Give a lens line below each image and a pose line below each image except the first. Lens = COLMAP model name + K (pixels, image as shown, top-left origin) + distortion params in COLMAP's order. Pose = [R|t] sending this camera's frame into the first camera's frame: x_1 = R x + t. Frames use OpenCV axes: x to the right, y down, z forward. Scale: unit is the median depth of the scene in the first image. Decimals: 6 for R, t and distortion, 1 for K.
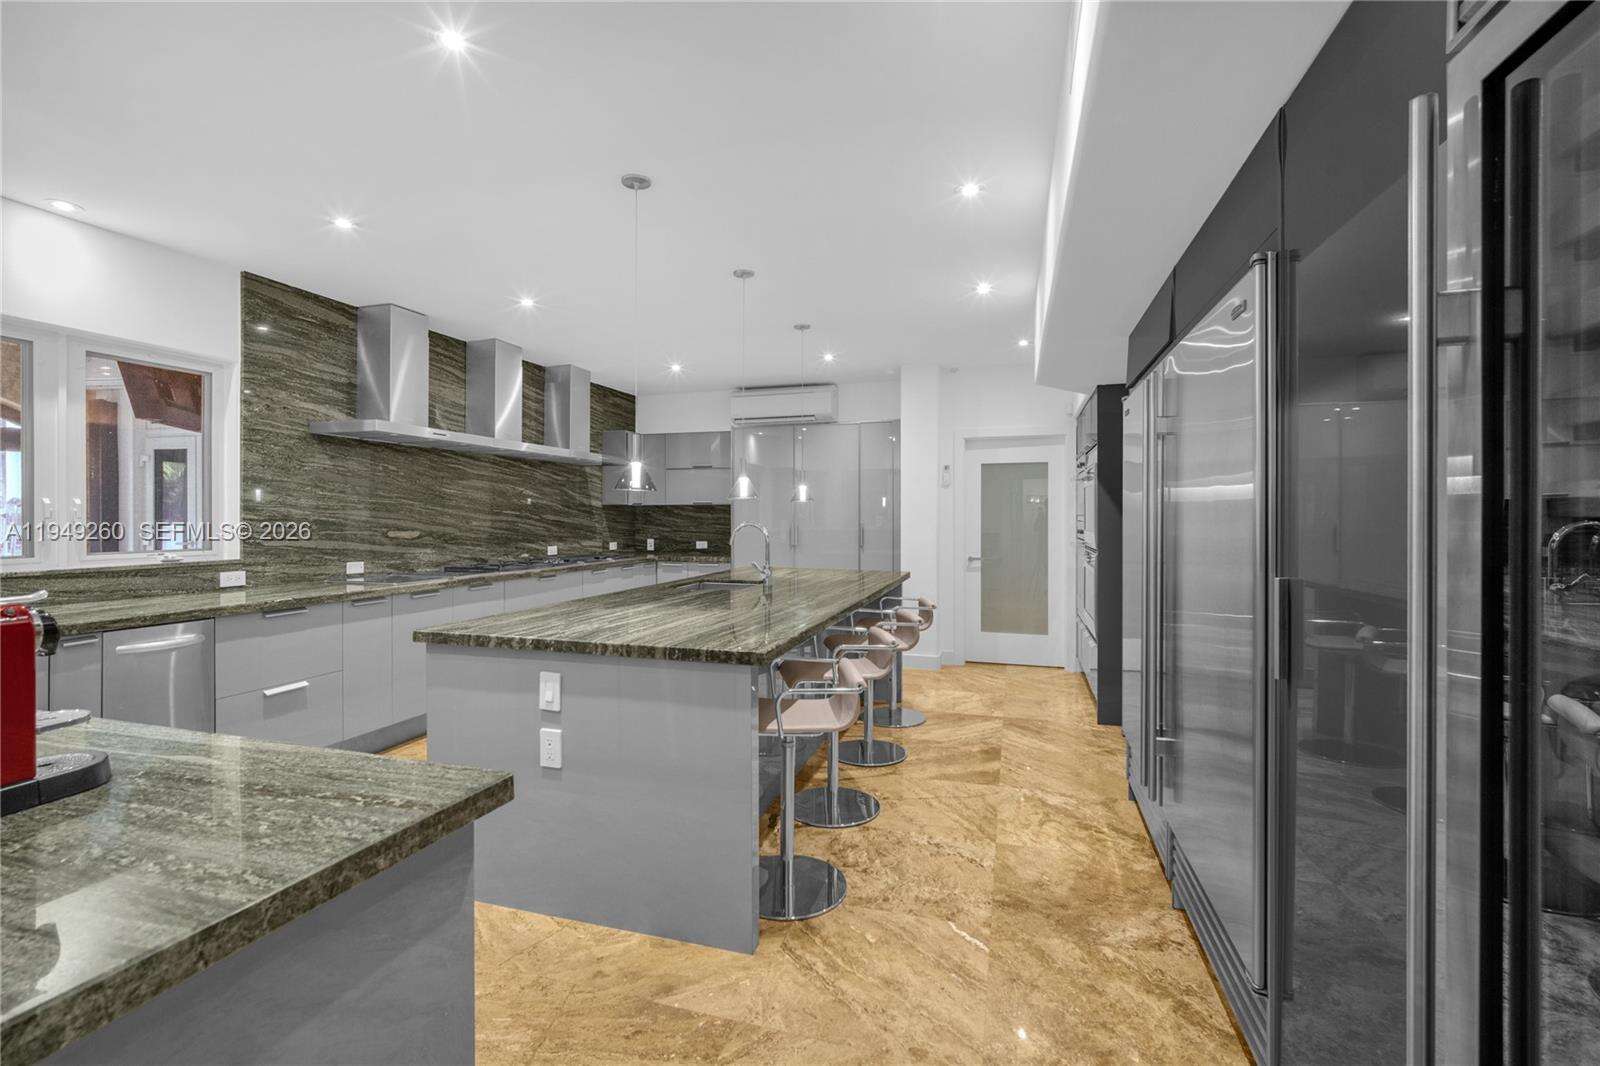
lens RADIAL K [[696.2, 0, 799.8], [0, 696.2, 522.8], [0, 0, 1]] dist [-0.012827, 0.003549]
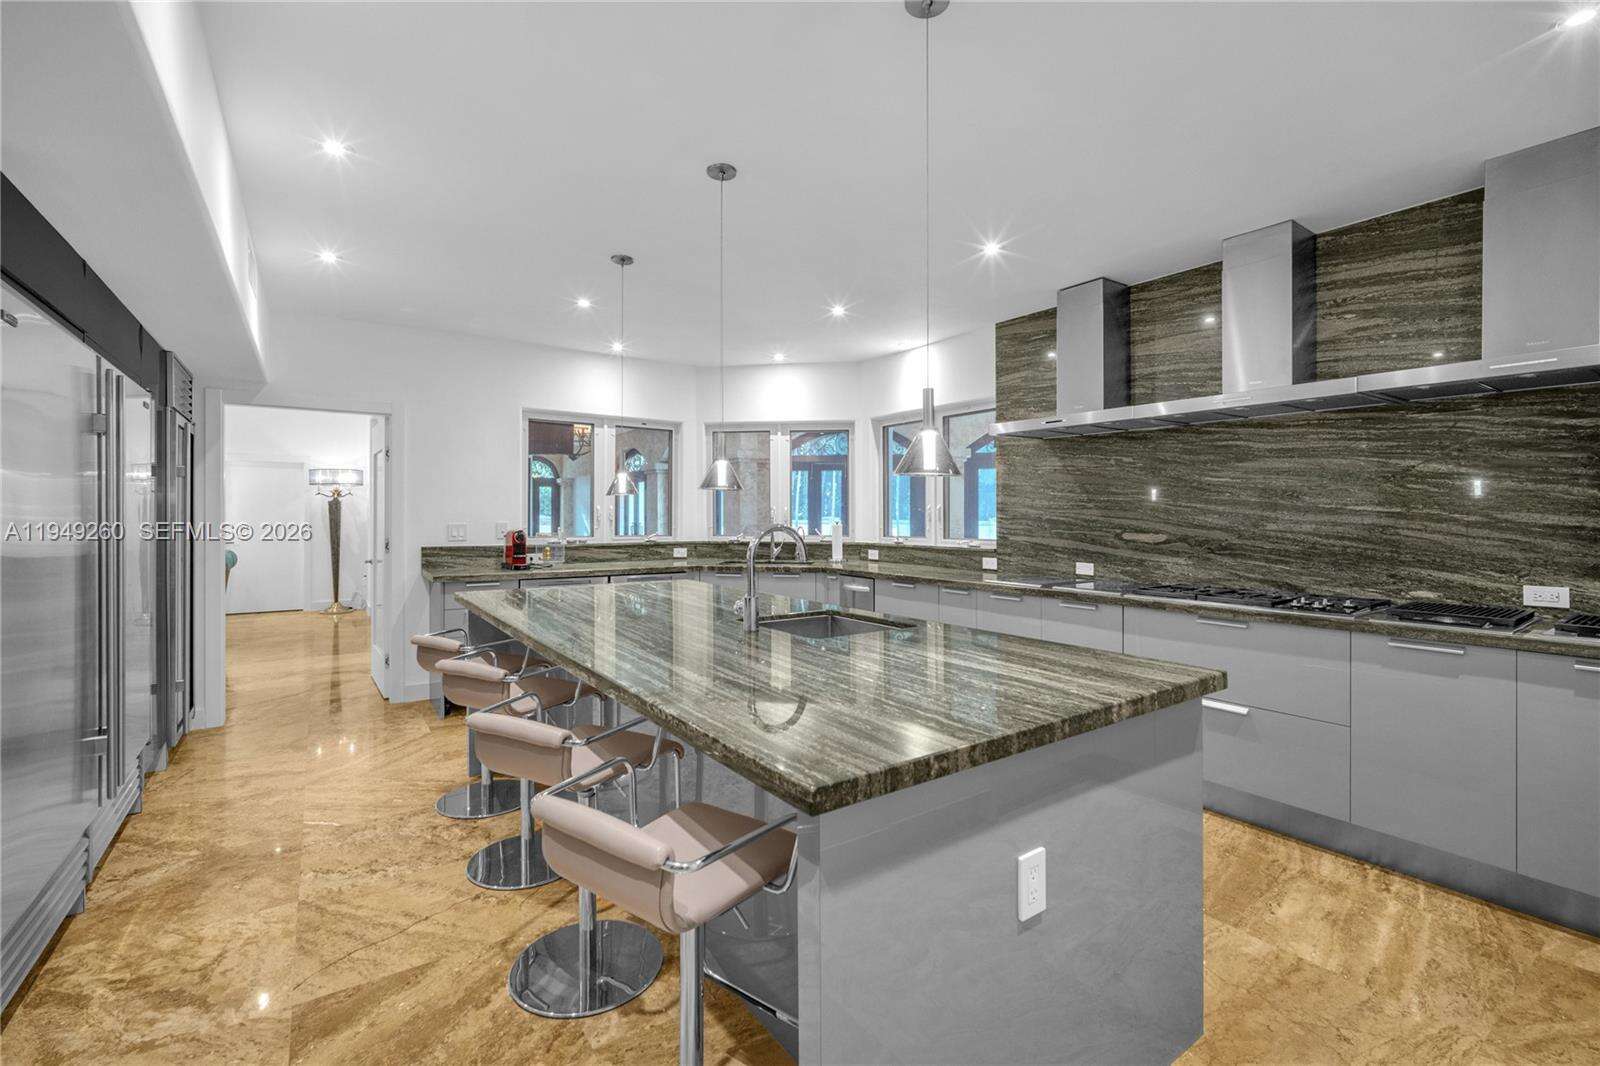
lens RADIAL K [[696.2, 0, 800.7], [0, 696.2, 518.7], [0, 0, 1]] dist [-0.012827, 0.003549]
pose [[-0.617486, 0.001828, -0.786580, 0.437709], [-0.009798, 0.999902, 0.010015, -0.012983], [0.786521, 0.013891, -0.617408, 1.543372]]
